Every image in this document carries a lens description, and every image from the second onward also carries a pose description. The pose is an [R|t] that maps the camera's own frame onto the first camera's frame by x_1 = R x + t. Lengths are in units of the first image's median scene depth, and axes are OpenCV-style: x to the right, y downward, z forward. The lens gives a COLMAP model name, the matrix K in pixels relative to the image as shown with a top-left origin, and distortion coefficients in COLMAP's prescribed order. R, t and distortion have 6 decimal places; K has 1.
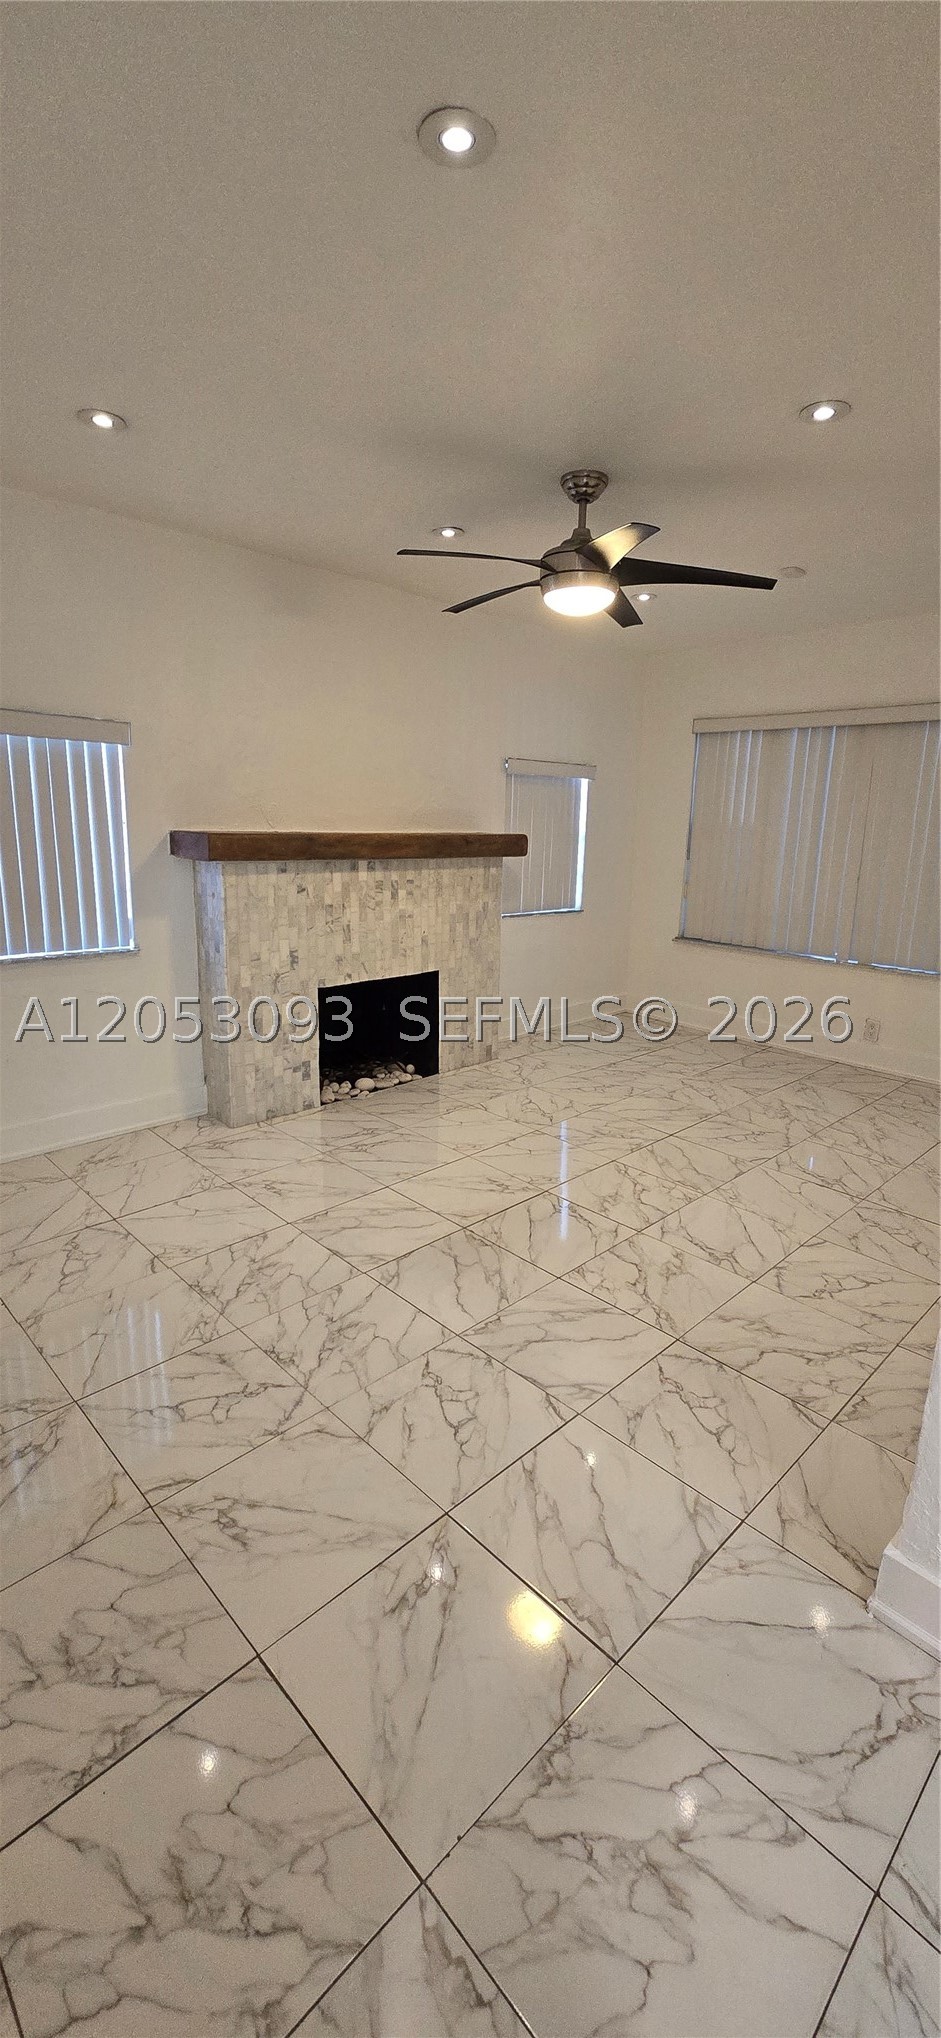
lens RADIAL K [[855.6, 0, 465.5], [0, 855.6, 1022.6], [0, 0, 1]] dist [0.001282, -0.000601]
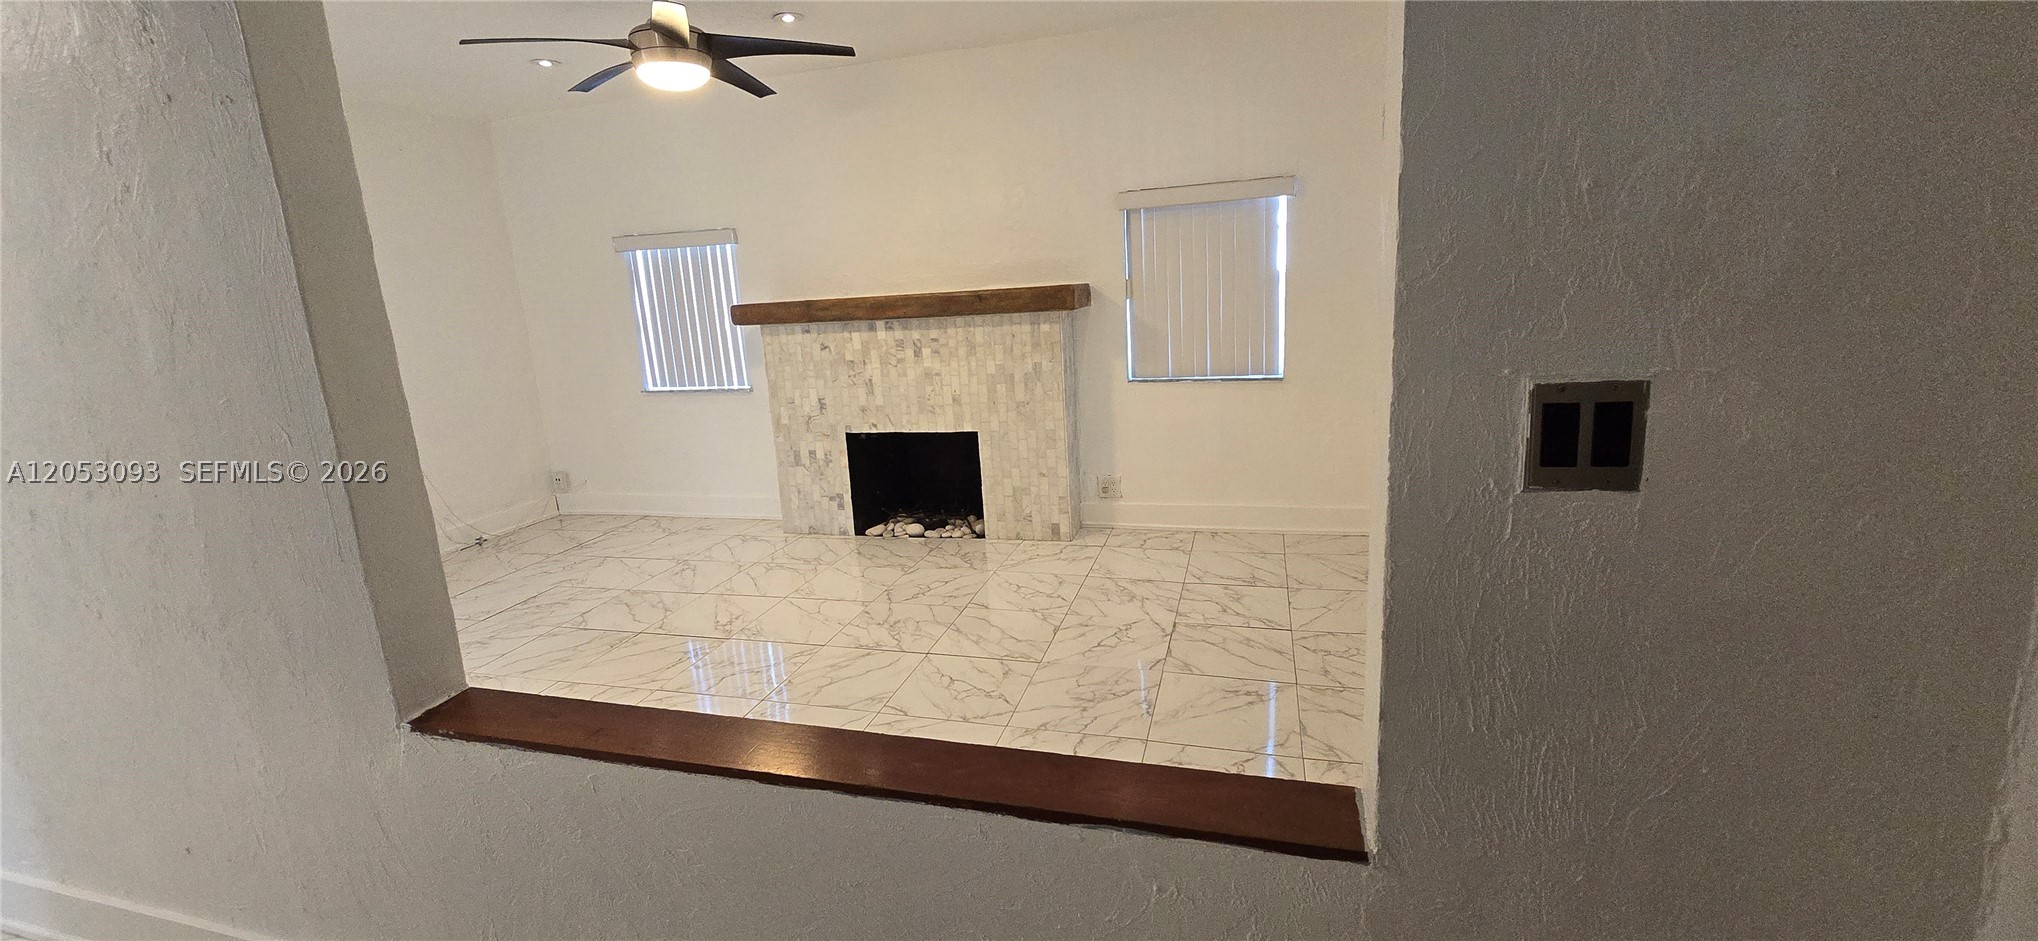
lens RADIAL K [[855.6, 0, 1034.4], [0, 855.6, 471.0], [0, 0, 1]] dist [0.001282, -0.000601]
pose [[0.465040, 0.137320, -0.874575, 0.990180], [-0.138986, 0.986971, 0.081064, -0.121619], [0.874312, 0.083856, 0.478066, 0.695553]]
